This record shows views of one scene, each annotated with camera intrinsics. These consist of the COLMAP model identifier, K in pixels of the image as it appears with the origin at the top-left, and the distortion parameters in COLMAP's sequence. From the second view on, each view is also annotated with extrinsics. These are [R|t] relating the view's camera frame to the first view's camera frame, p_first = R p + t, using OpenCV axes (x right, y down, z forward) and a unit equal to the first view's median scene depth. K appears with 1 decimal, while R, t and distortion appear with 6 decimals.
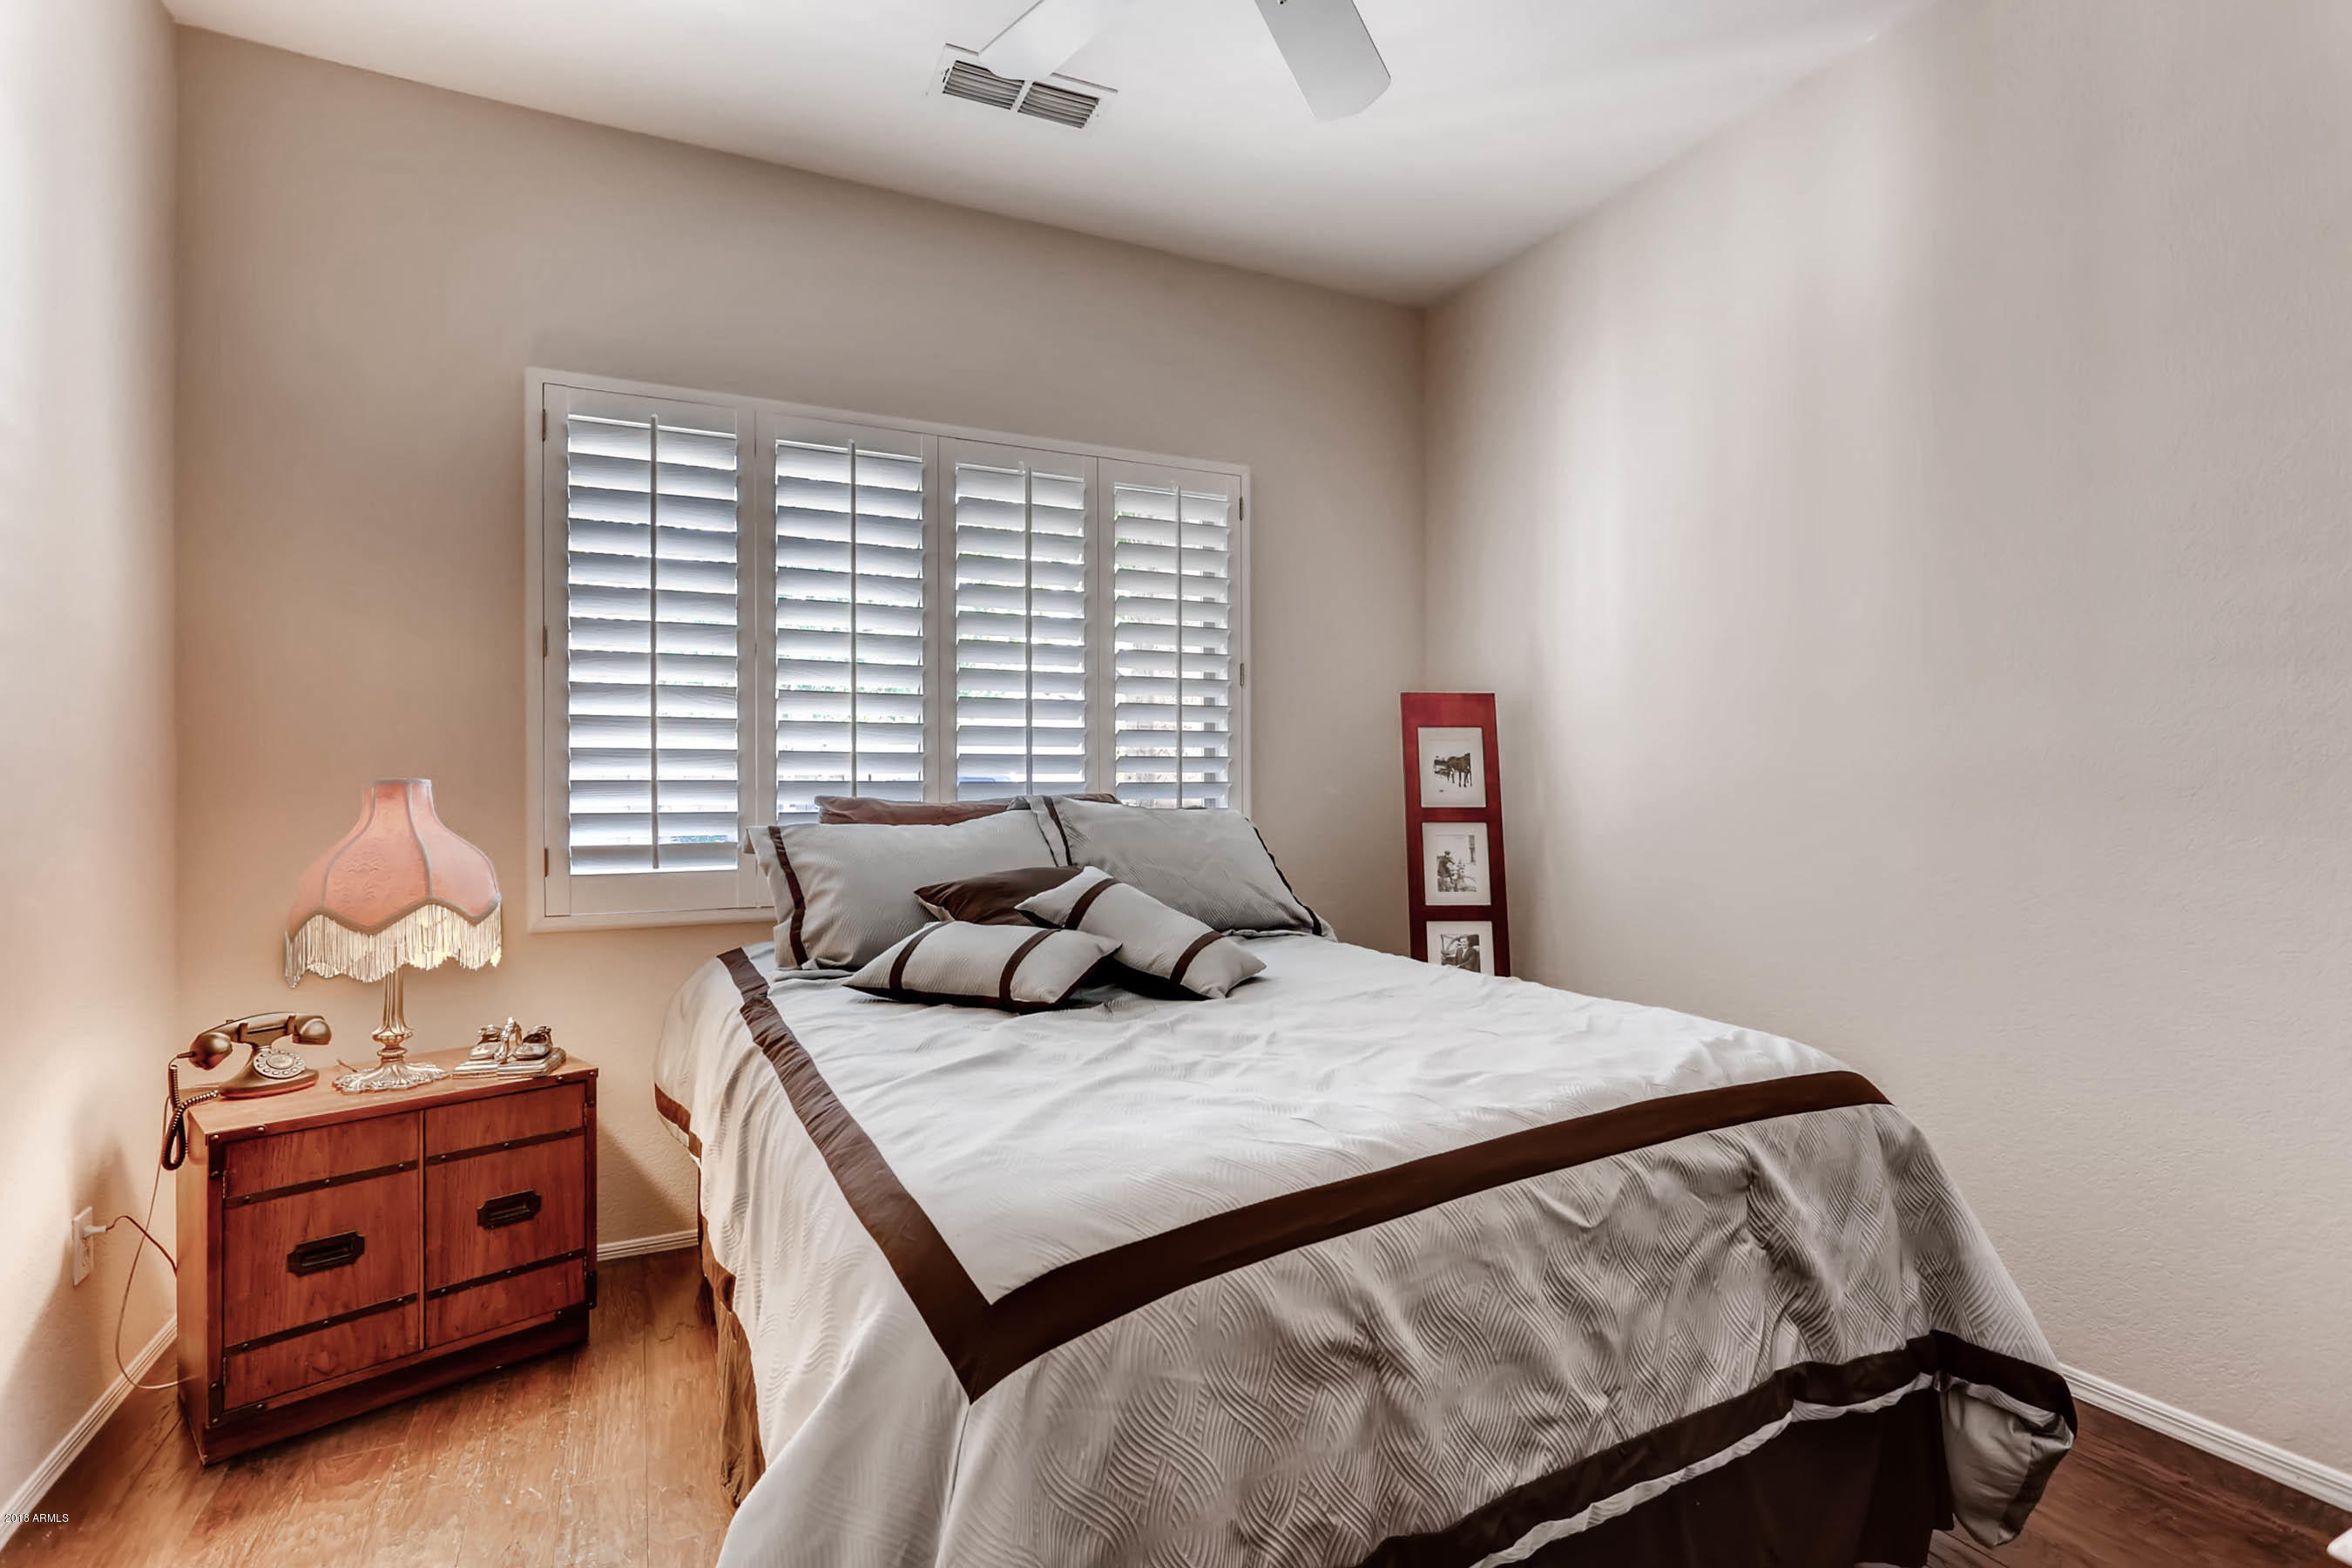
lens RADIAL K [[1132.7, 0, 1176.9], [0, 1132.7, 792.7], [0, 0, 1]] dist [-0.010711, 0.000379]
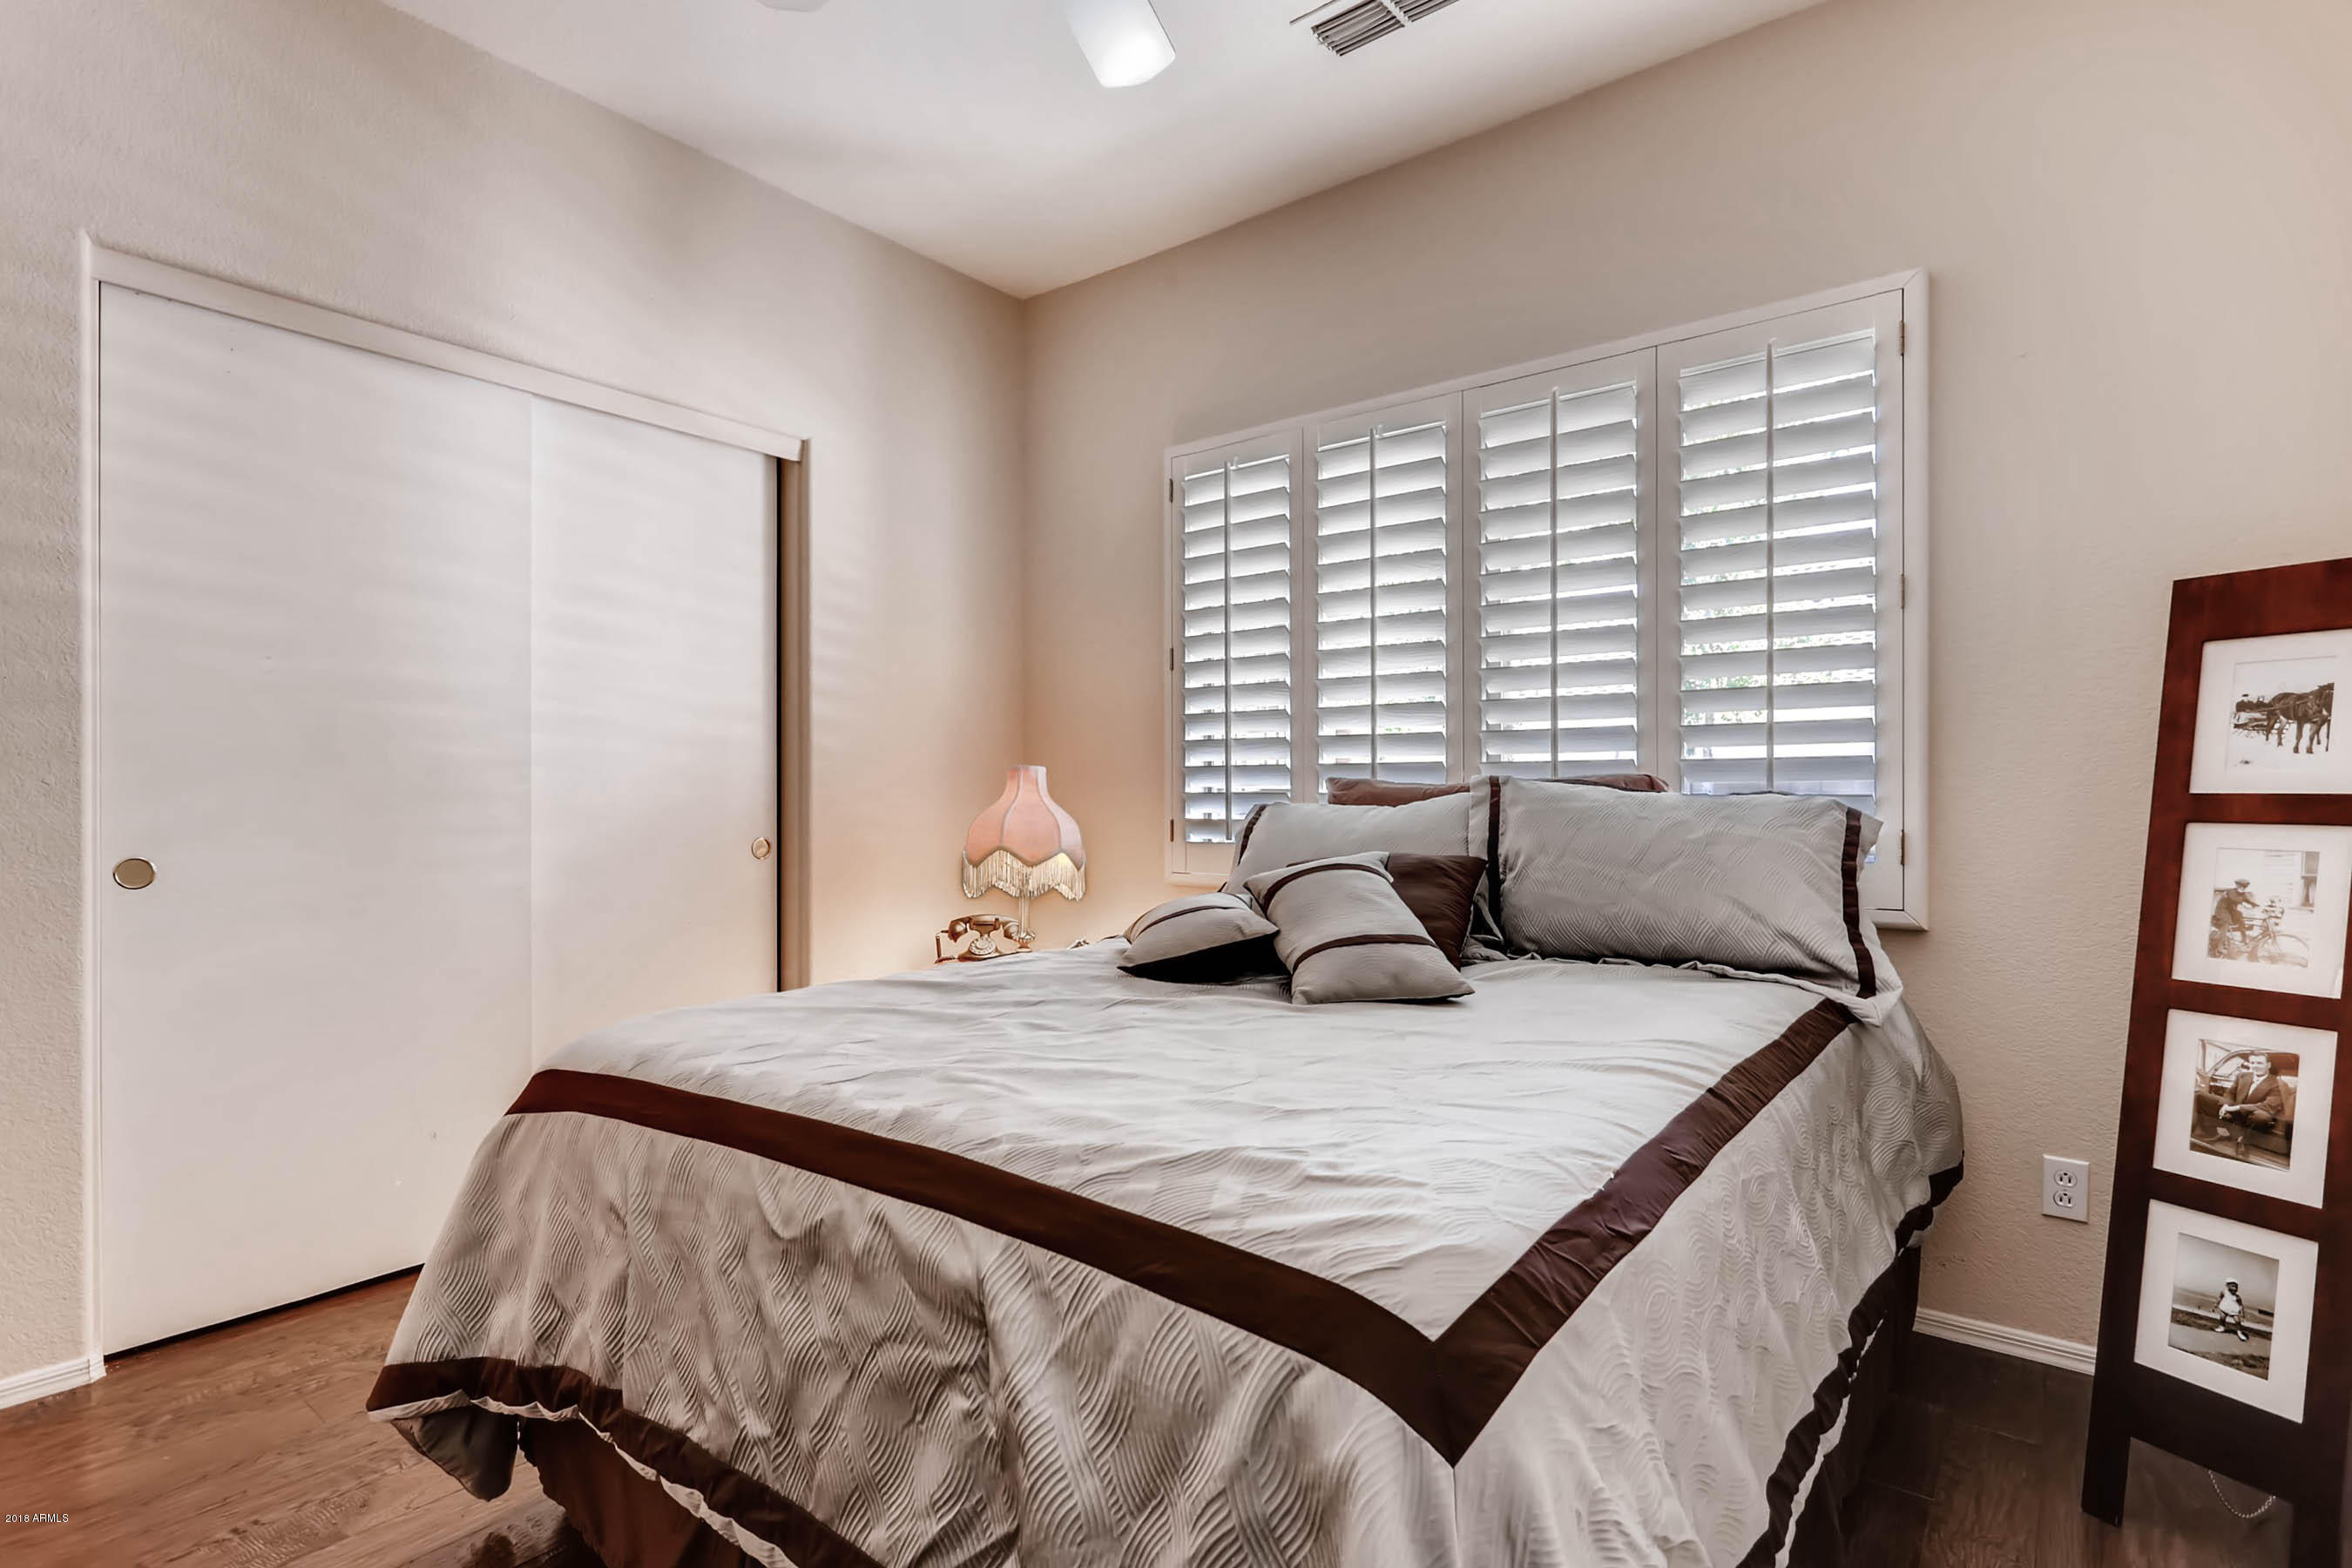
lens RADIAL K [[1178.9, 0, 1174.6], [0, 1178.9, 800.2], [0, 0, 1]] dist [-0.014902, 0.000141]
pose [[0.405632, 0.009943, -0.913982, 0.564594], [0.001755, 0.999931, 0.011657, 0.009443], [0.914035, -0.006332, 0.405587, 0.378442]]
